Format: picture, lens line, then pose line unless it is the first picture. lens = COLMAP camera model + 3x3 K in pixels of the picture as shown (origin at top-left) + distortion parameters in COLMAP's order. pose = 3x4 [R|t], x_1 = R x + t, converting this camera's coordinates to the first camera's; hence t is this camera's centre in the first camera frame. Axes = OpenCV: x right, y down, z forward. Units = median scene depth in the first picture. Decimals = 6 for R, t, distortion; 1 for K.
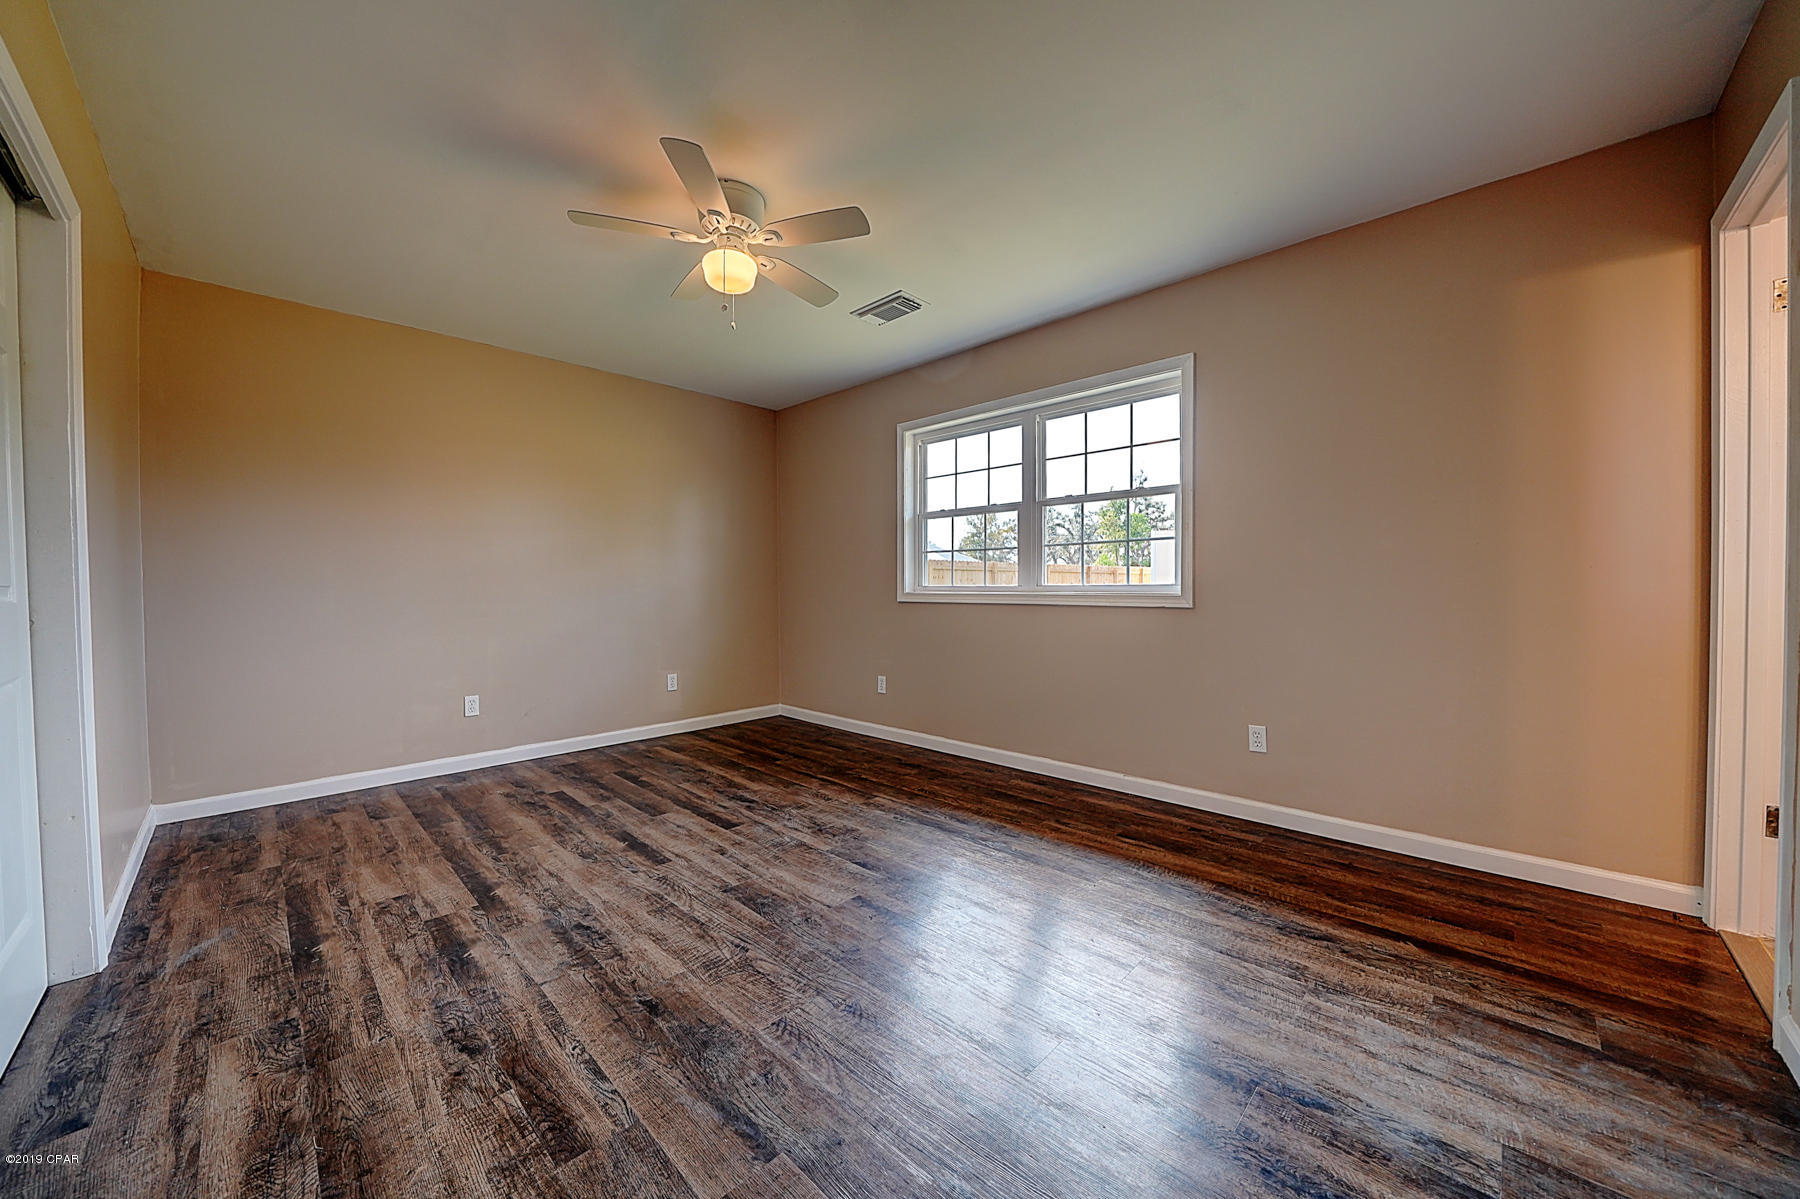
lens RADIAL K [[605.6, 0, 900.0], [0, 605.6, 599.5], [0, 0, 1]] dist [-0.000296, 0.000007]
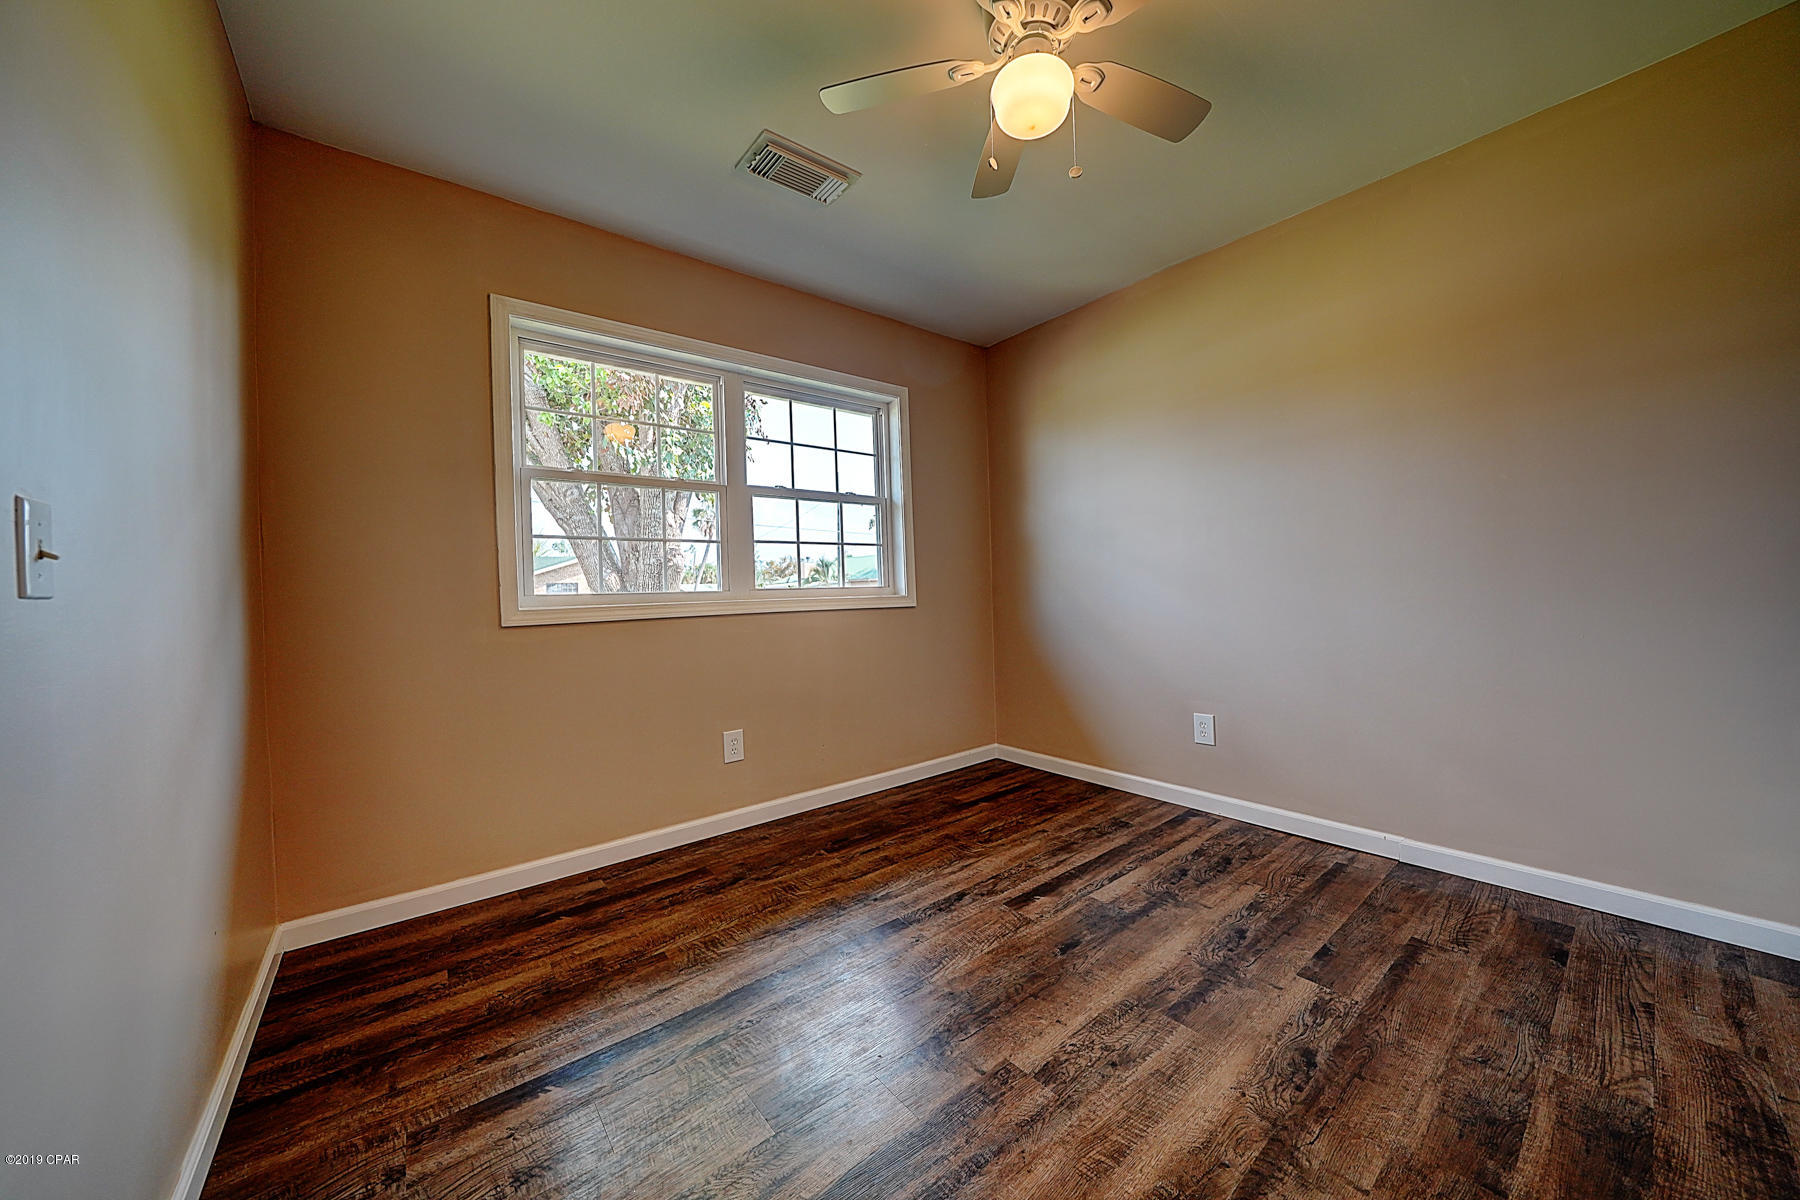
lens RADIAL K [[639.8, 0, 900.0], [0, 639.8, 600.0], [0, 0, 1]] dist [-0.021962, 0.000081]
pose [[0.123457, -0.034124, 0.991763, -0.677103], [0.047063, 0.998485, 0.028497, -0.028209], [-0.991233, 0.043157, 0.124876, 0.772084]]
